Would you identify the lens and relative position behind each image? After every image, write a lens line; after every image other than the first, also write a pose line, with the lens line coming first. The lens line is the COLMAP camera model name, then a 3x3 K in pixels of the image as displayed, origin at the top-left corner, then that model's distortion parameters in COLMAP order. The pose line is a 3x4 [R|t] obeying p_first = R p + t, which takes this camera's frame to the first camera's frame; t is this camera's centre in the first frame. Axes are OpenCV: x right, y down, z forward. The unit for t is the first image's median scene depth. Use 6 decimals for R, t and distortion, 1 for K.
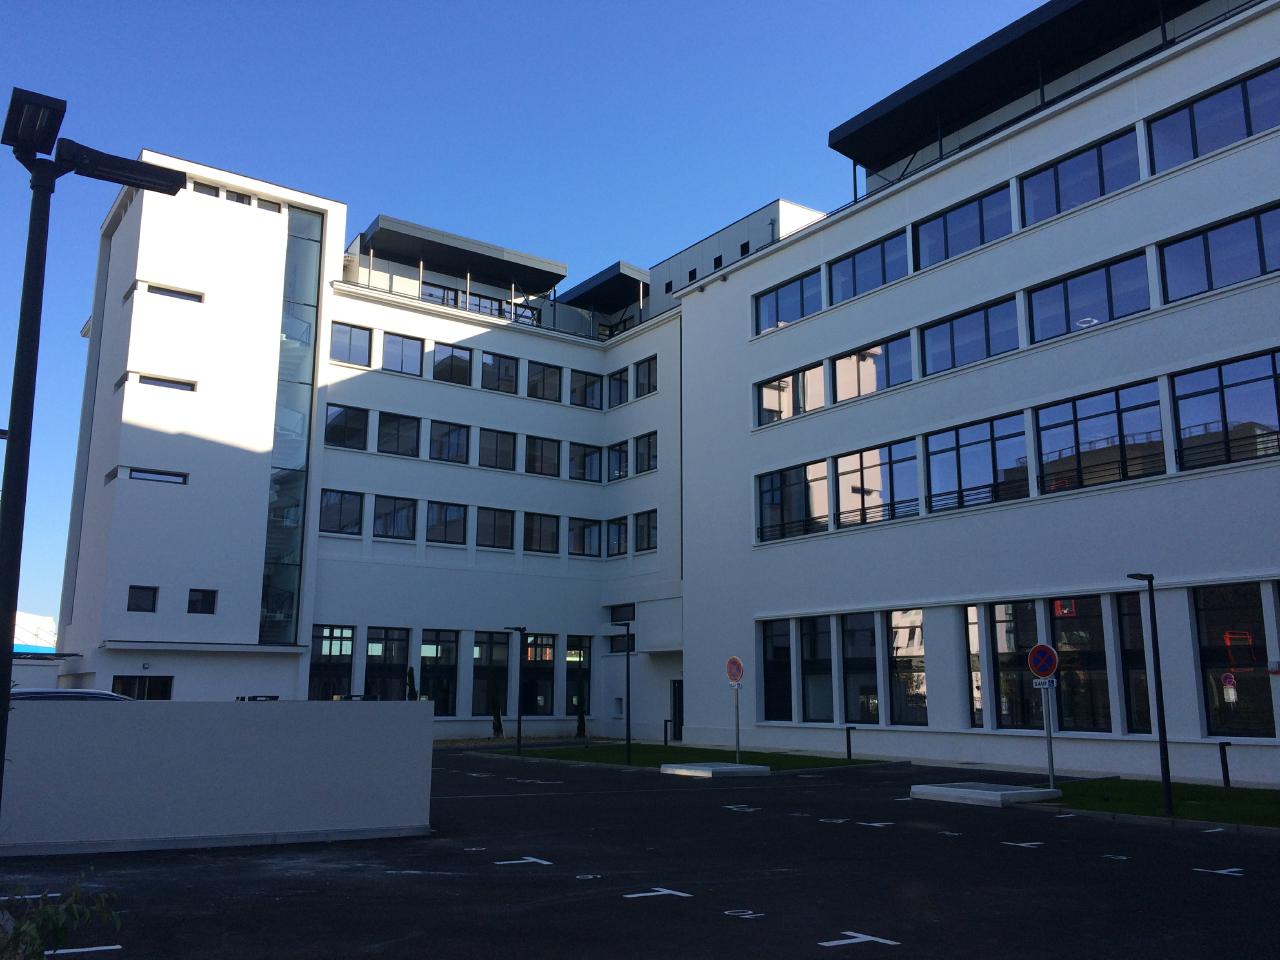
lens RADIAL K [[1109.3, 0, 631.6], [0, 1109.3, 480.0], [0, 0, 1]] dist [0.088483, -0.077616]
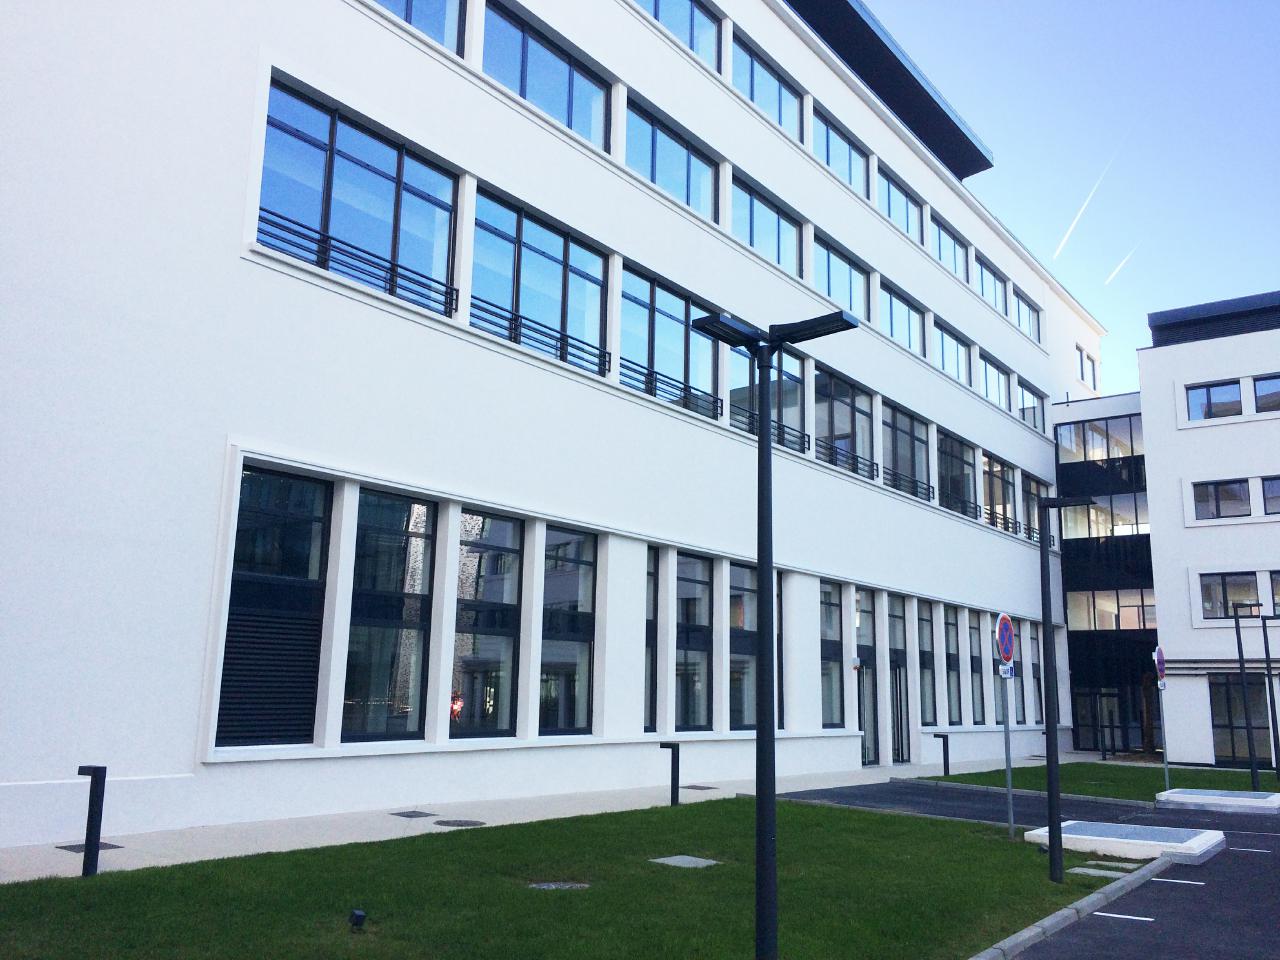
lens RADIAL K [[1109.3, 0, 631.6], [0, 1109.3, 480.0], [0, 0, 1]] dist [0.088483, -0.077616]
pose [[-0.325639, 0.176577, 0.928860, -0.209350], [-0.200405, 0.947194, -0.250321, 0.170000], [-0.924011, -0.267663, -0.273056, 0.847335]]
